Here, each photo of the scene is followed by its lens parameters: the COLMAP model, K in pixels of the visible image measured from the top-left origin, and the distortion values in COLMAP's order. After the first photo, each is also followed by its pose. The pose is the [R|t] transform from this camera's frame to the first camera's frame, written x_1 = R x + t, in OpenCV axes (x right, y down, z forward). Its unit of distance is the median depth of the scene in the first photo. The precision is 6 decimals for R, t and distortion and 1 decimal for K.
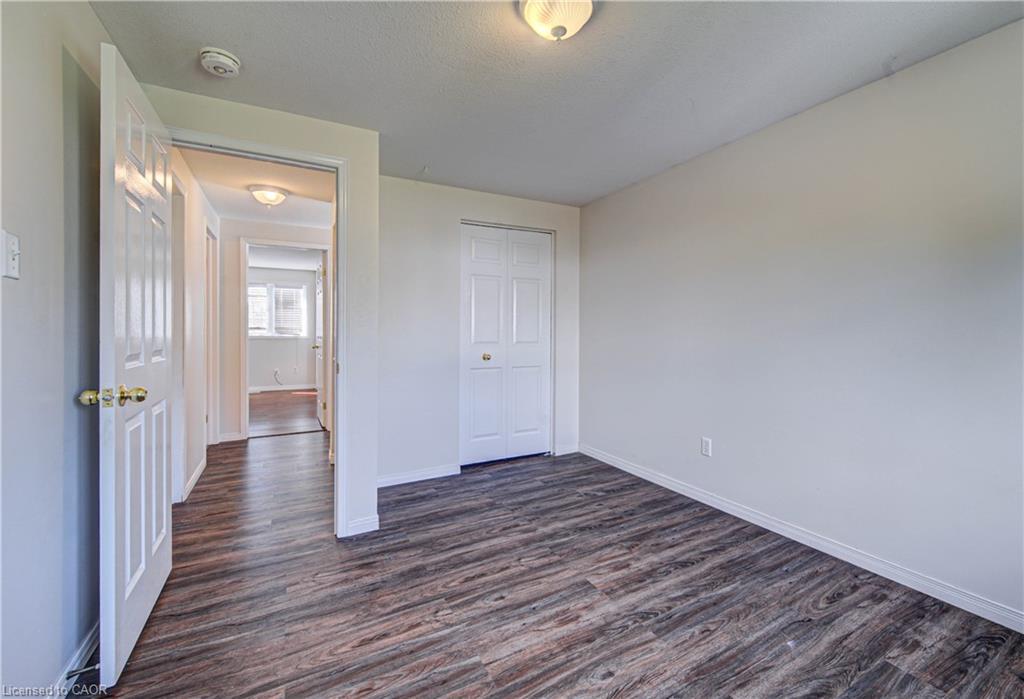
lens RADIAL K [[427.7, 0, 518.5], [0, 427.7, 335.3], [0, 0, 1]] dist [0.000721, 0.000145]
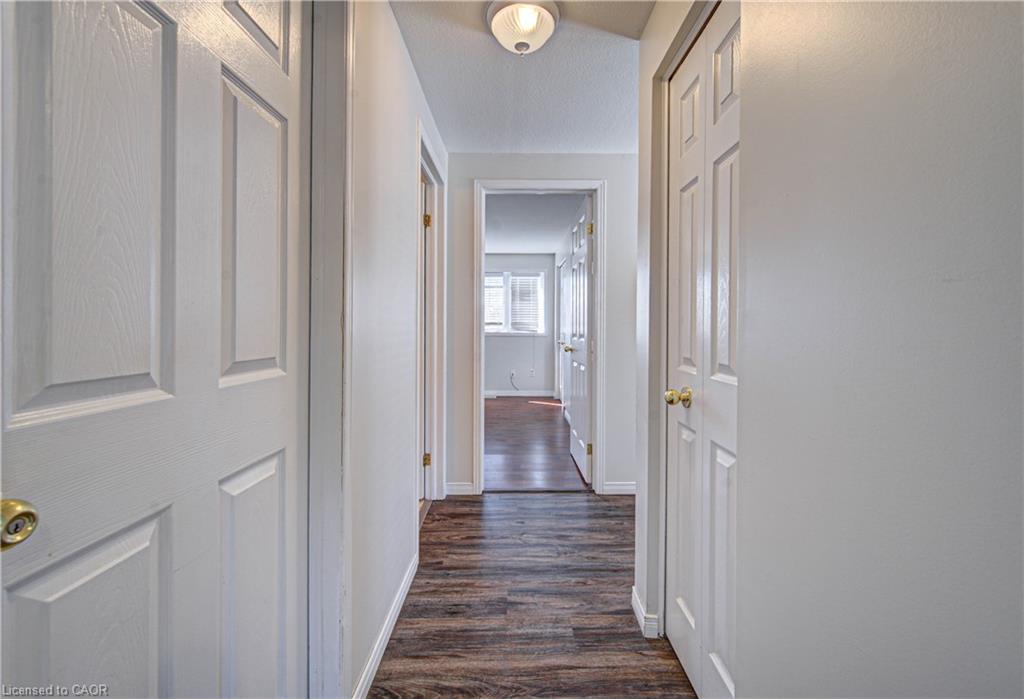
lens RADIAL K [[415.1, 0, 518.0], [0, 415.1, 338.1], [0, 0, 1]] dist [-0.000510, -0.000363]
pose [[0.884552, 0.012597, -0.466271, -0.169879], [-0.005770, 0.999854, 0.016066, -0.000691], [0.466406, -0.011521, 0.884496, 0.271503]]
